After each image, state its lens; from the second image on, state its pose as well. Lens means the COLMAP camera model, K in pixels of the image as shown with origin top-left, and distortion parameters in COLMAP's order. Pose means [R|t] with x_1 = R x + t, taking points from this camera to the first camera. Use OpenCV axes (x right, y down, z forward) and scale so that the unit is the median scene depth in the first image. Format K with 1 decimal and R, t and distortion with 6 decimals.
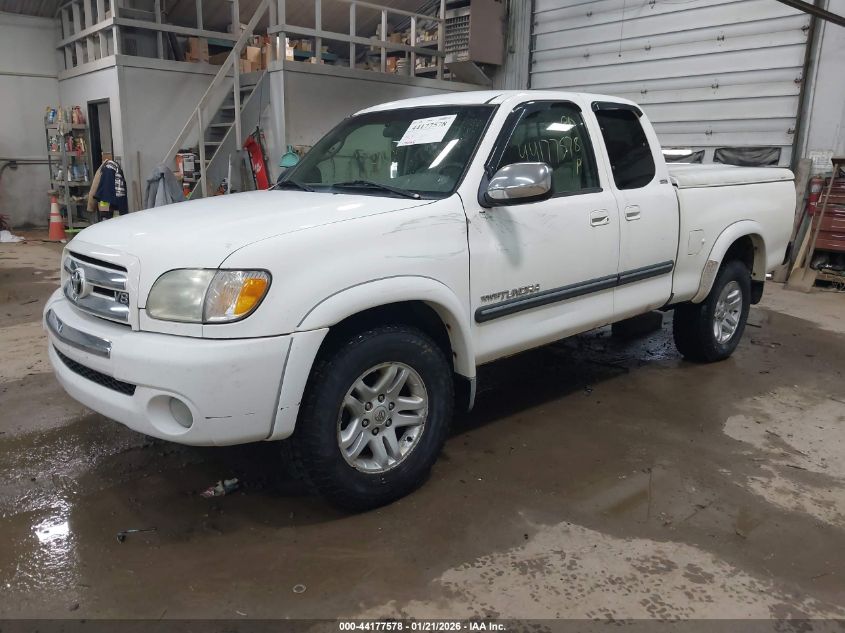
lens RADIAL K [[673.2, 0, 417.9], [0, 673.2, 317.0], [0, 0, 1]] dist [-0.001713, -0.004564]
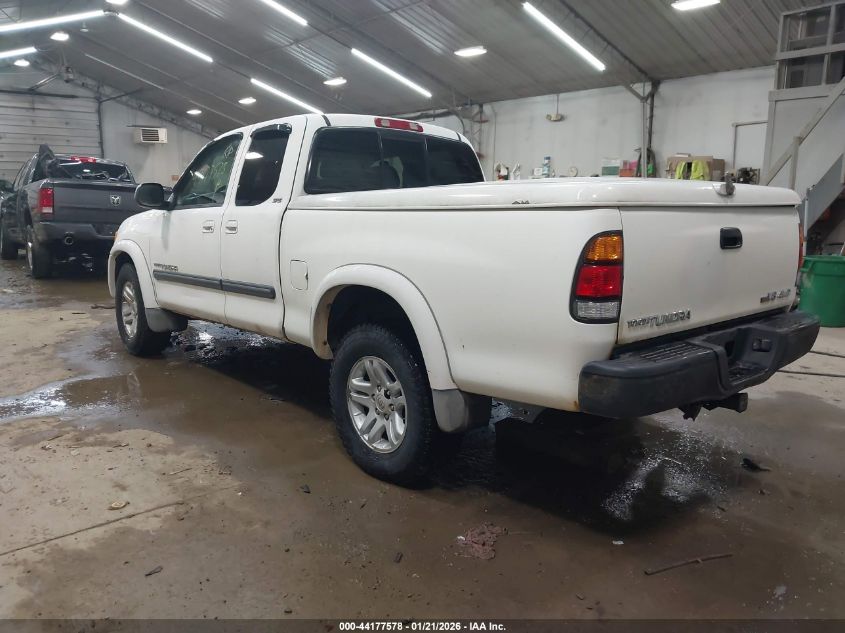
lens RADIAL K [[673.2, 0, 417.9], [0, 673.2, 317.0], [0, 0, 1]] dist [-0.001713, -0.004564]
pose [[-0.072908, 0.158083, -0.984730, 1.212776], [-0.227221, 0.958759, 0.170737, -0.232469], [0.971110, 0.236200, -0.033981, 1.170259]]
